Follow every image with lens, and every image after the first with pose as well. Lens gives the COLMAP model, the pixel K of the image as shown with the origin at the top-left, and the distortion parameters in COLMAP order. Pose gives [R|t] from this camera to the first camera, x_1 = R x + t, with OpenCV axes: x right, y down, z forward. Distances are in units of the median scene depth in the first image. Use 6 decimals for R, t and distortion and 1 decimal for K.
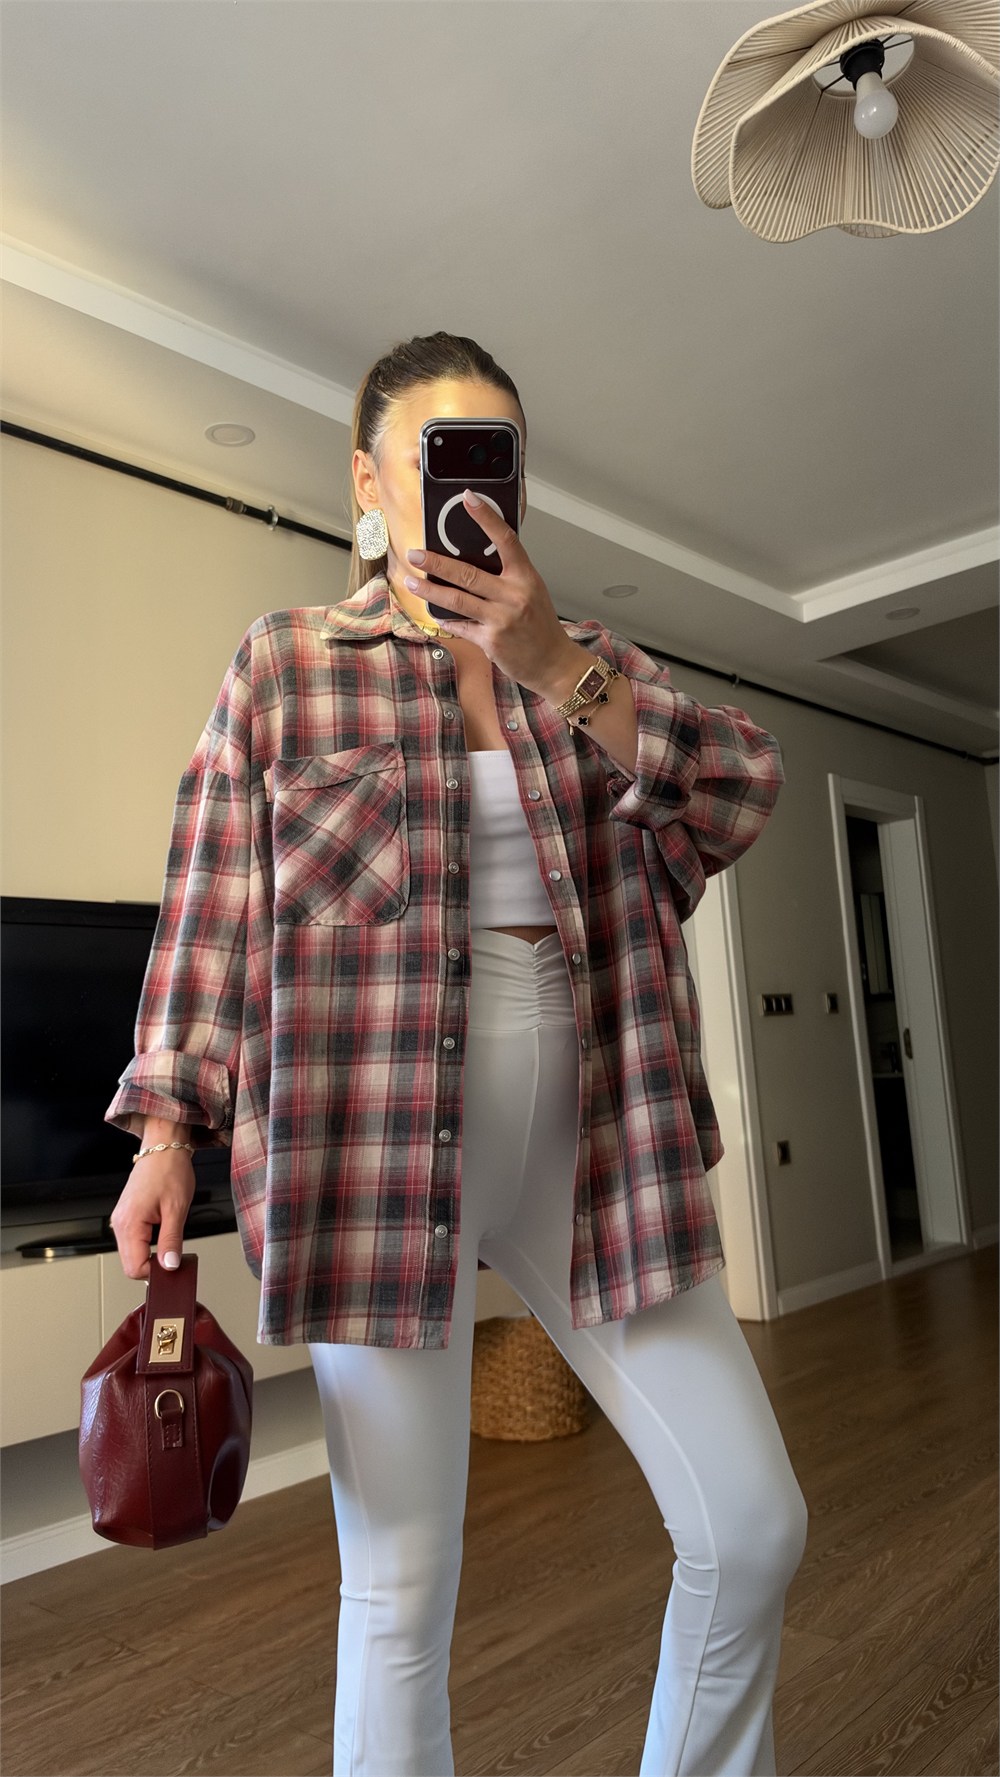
lens RADIAL K [[1221.2, 0, 516.1], [0, 1221.2, 876.4], [0, 0, 1]] dist [0.002533, 0.003598]
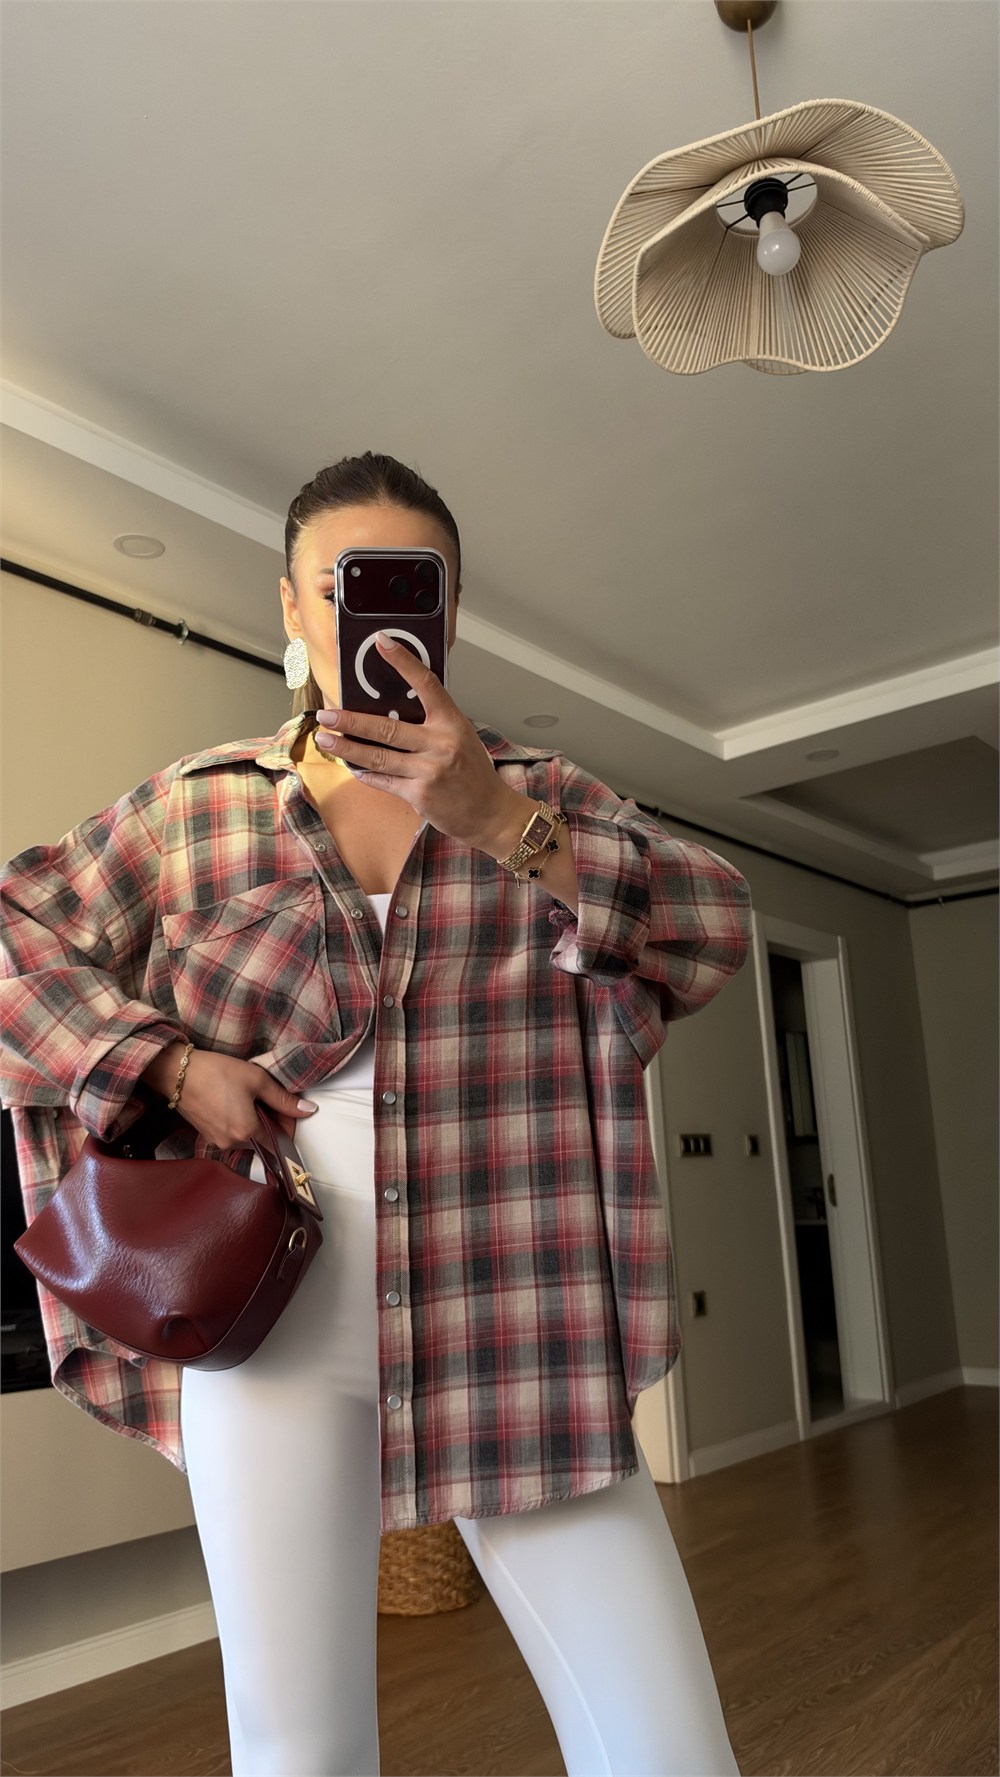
lens RADIAL K [[1204.0, 0, 488.3], [0, 1204.0, 898.8], [0, 0, 1]] dist [-0.009109, 0.003673]
pose [[0.999245, 0.034974, 0.016916, 0.039075], [-0.033380, 0.995669, -0.086770, -0.003245], [-0.019878, 0.086140, 0.996085, 0.049647]]
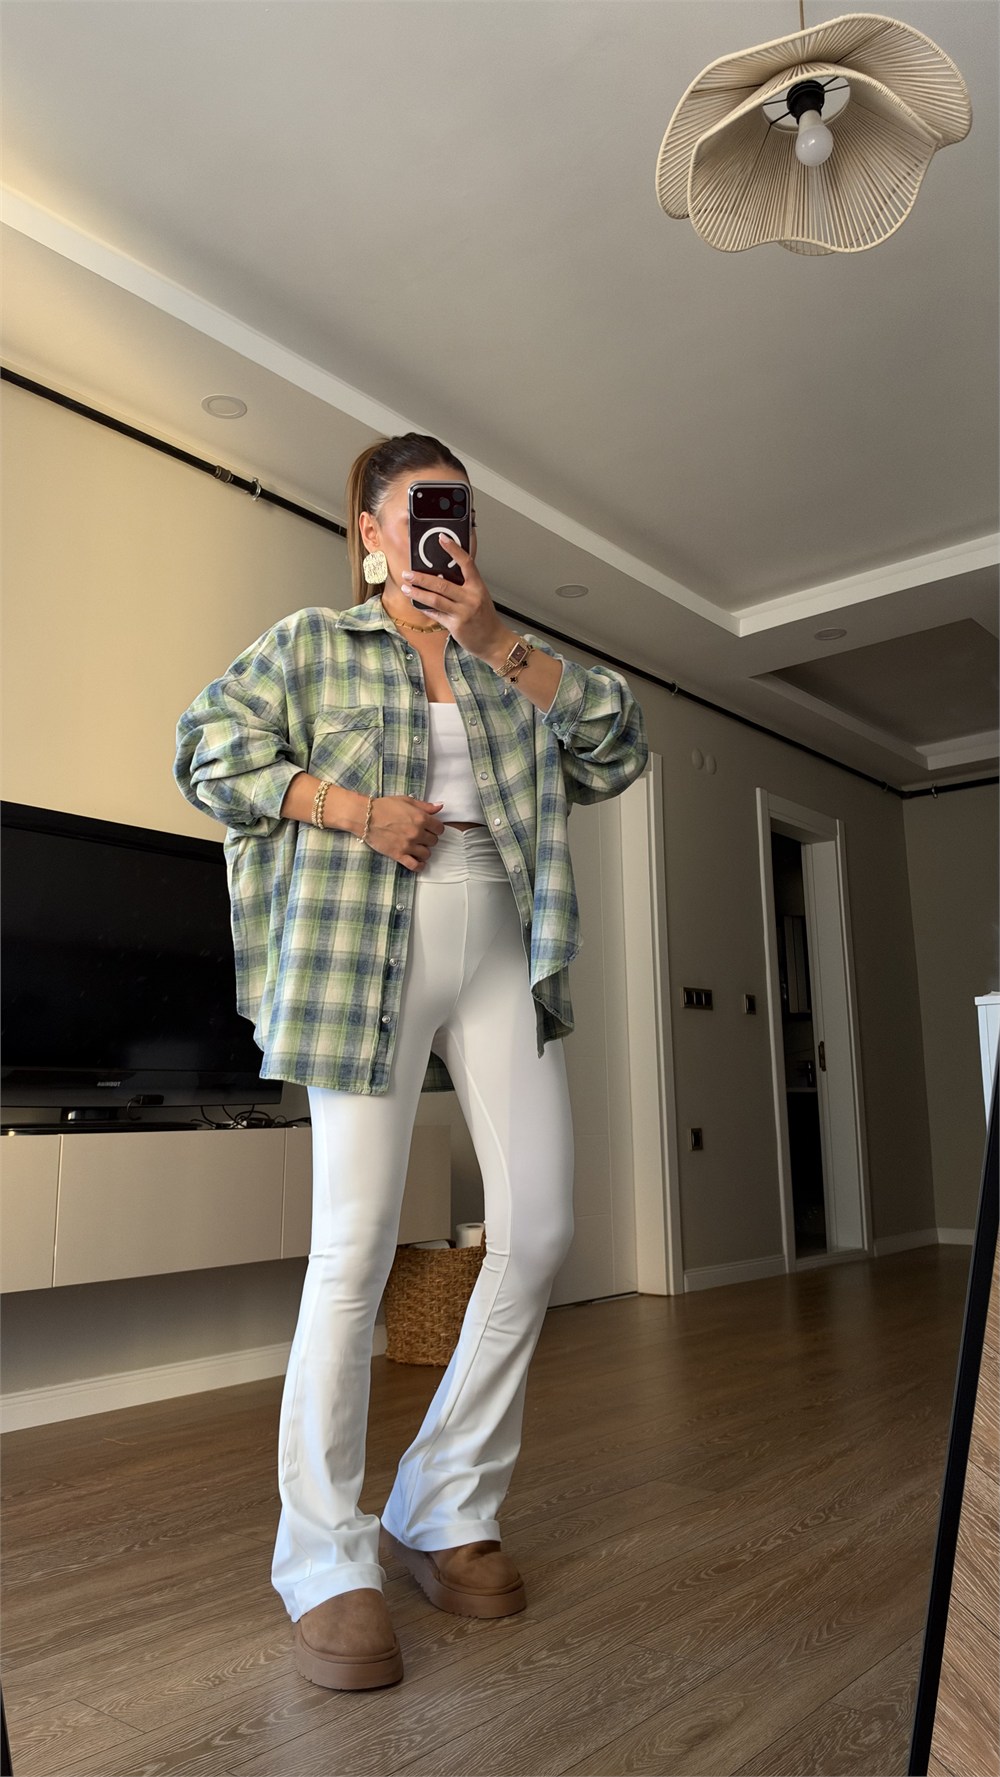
lens RADIAL K [[1246.5, 0, 475.8], [0, 1246.5, 893.8], [0, 0, 1]] dist [0.007361, 0.002234]
pose [[0.997898, 0.061088, 0.021649, -0.008634], [-0.060073, 0.997190, -0.044767, 0.111123], [-0.024323, 0.043373, 0.998763, -0.107468]]
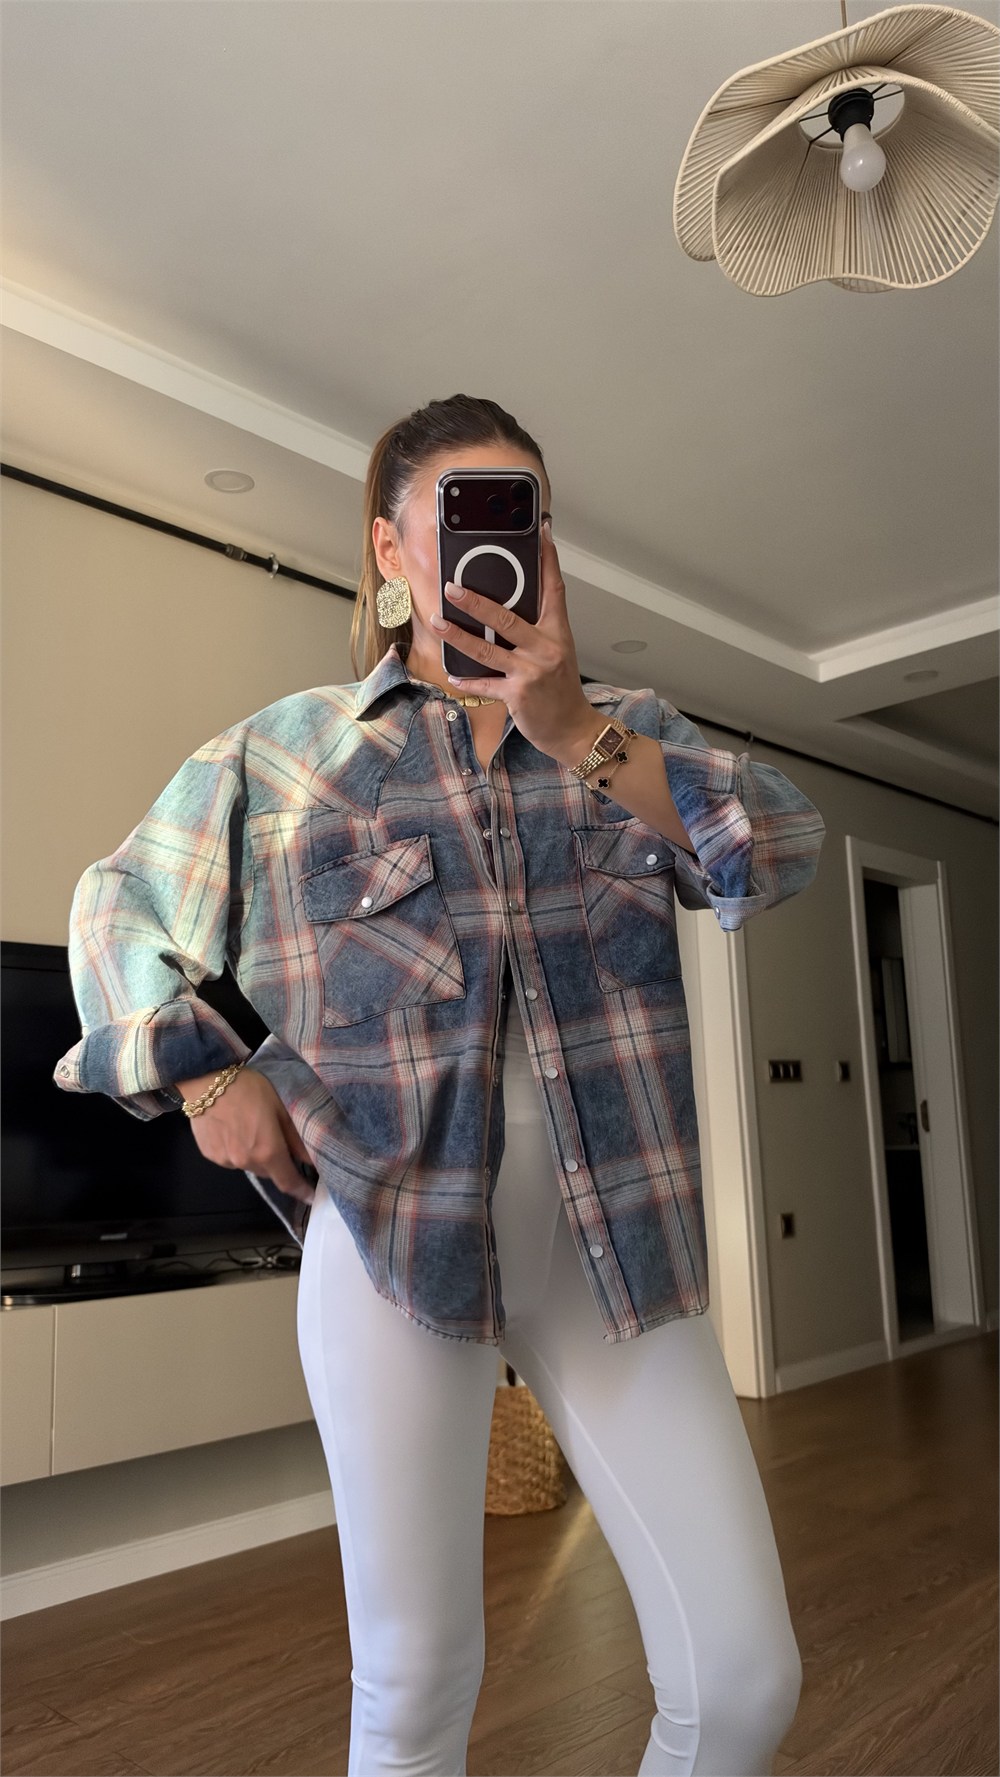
lens RADIAL K [[1207.9, 0, 510.2], [0, 1207.9, 886.9], [0, 0, 1]] dist [-0.003536, 0.005619]
pose [[0.998388, 0.032898, -0.046248, 0.050642], [-0.034328, 0.998946, -0.030457, -0.007653], [0.045197, 0.031996, 0.998466, 0.031148]]
